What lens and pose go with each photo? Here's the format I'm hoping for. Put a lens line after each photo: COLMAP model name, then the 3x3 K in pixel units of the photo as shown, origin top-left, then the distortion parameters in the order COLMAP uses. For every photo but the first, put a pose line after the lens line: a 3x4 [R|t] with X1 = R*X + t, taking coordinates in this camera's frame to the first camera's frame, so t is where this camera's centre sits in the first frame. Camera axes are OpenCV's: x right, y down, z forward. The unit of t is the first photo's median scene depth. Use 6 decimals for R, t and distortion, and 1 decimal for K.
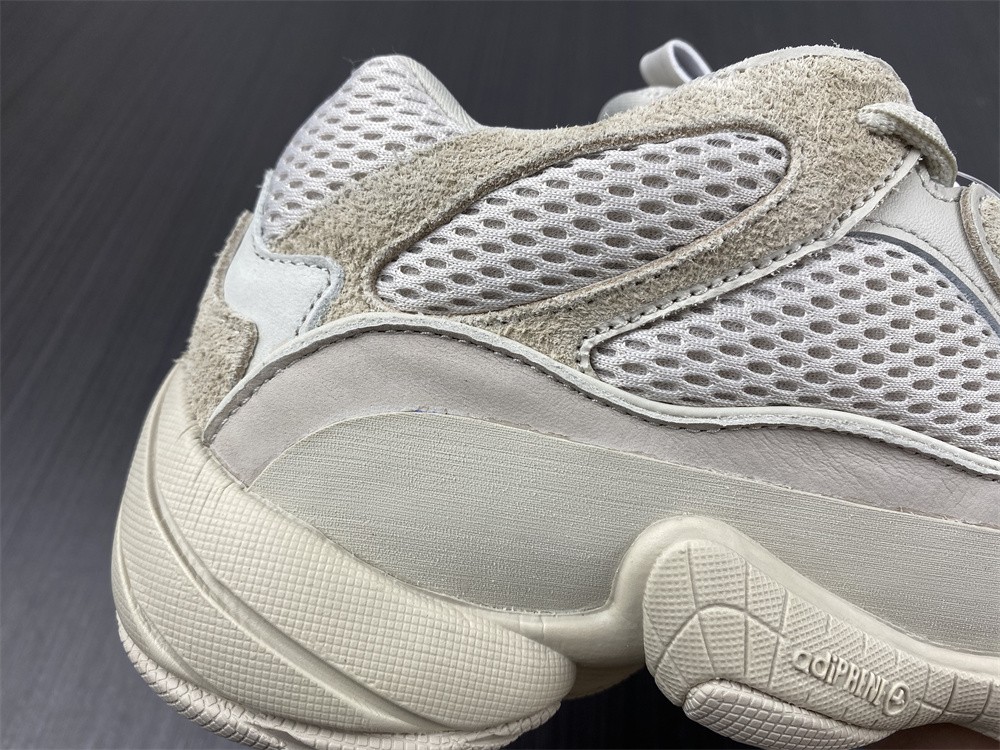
lens RADIAL K [[771.9, 0, 499.0], [0, 771.9, 373.8], [0, 0, 1]] dist [-0.041910, 0.016400]
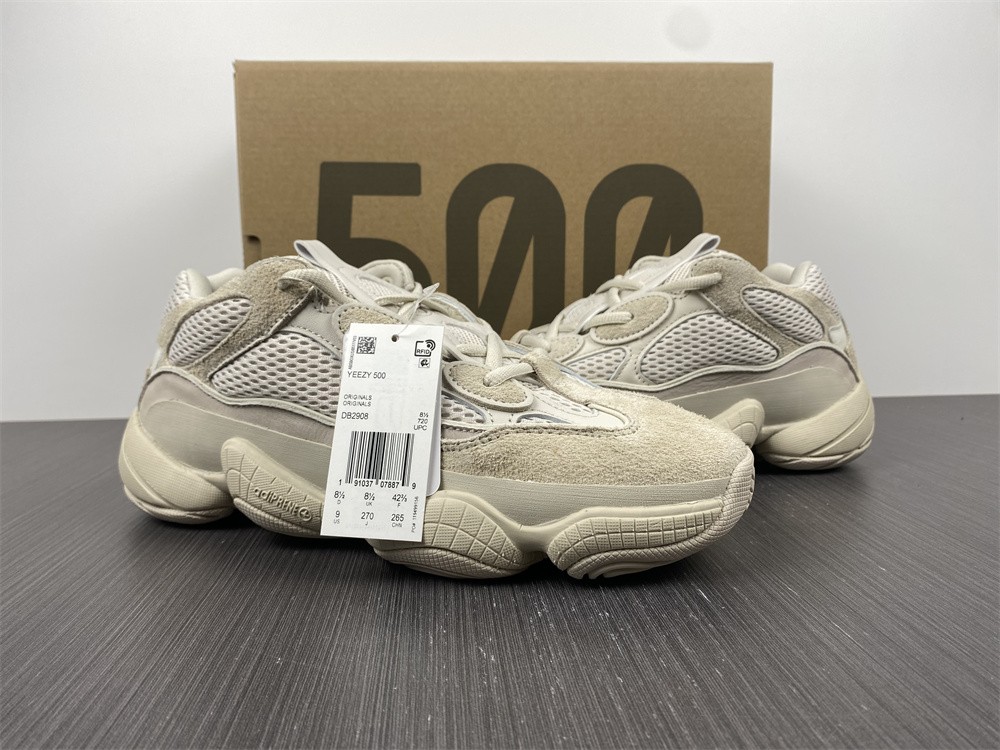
lens RADIAL K [[771.9, 0, 508.3], [0, 771.9, 372.9], [0, 0, 1]] dist [-0.041910, 0.016400]
pose [[0.859062, -0.016601, -0.511602, 2.551384], [0.028654, 0.999466, 0.015683, -0.063426], [0.511069, -0.028132, 0.859079, -0.873025]]
